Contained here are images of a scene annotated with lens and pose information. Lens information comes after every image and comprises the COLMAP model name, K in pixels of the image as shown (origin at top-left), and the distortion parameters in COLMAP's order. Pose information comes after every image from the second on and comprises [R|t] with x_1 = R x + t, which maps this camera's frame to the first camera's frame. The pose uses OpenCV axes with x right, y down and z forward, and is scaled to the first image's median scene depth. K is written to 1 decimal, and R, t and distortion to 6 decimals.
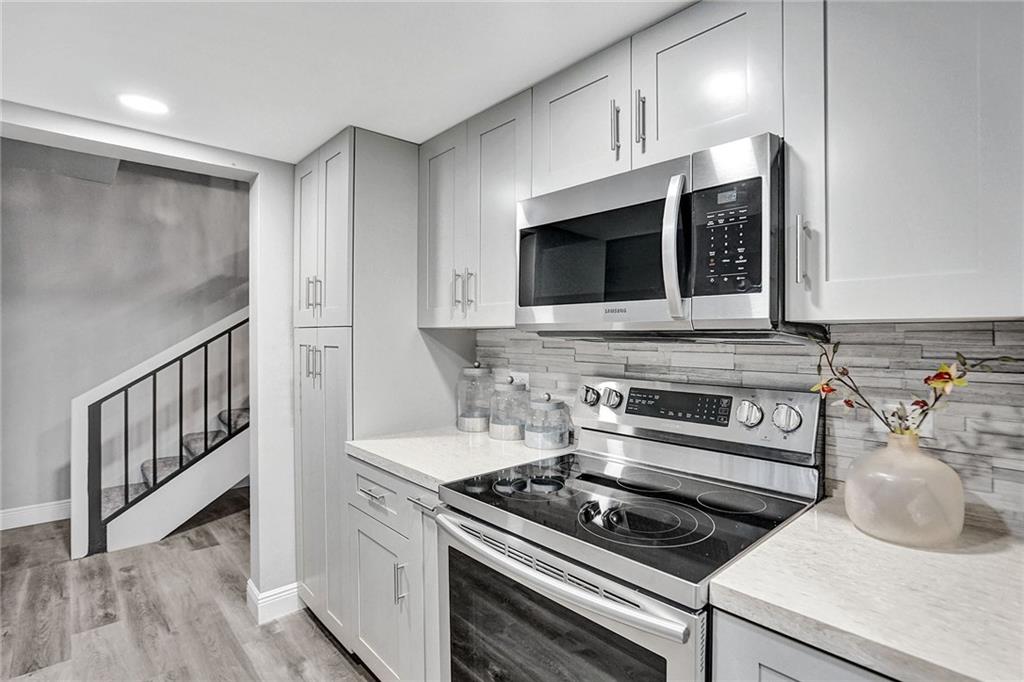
lens RADIAL K [[509.4, 0, 511.4], [0, 509.4, 338.3], [0, 0, 1]] dist [-0.023369, 0.009332]
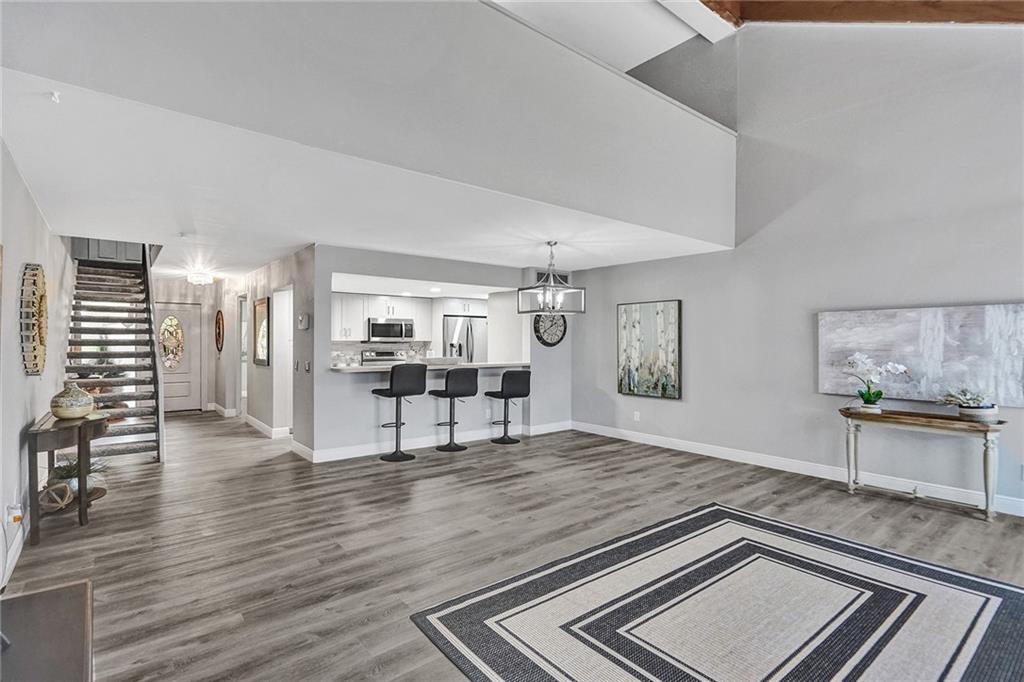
lens RADIAL K [[509.4, 0, 525.8], [0, 509.4, 342.7], [0, 0, 1]] dist [-0.023369, 0.009332]
pose [[0.017866, -0.005023, 0.999828, -4.352402], [-0.000379, 0.999987, 0.005031, -0.027697], [-0.999840, -0.000469, 0.017864, -0.574098]]
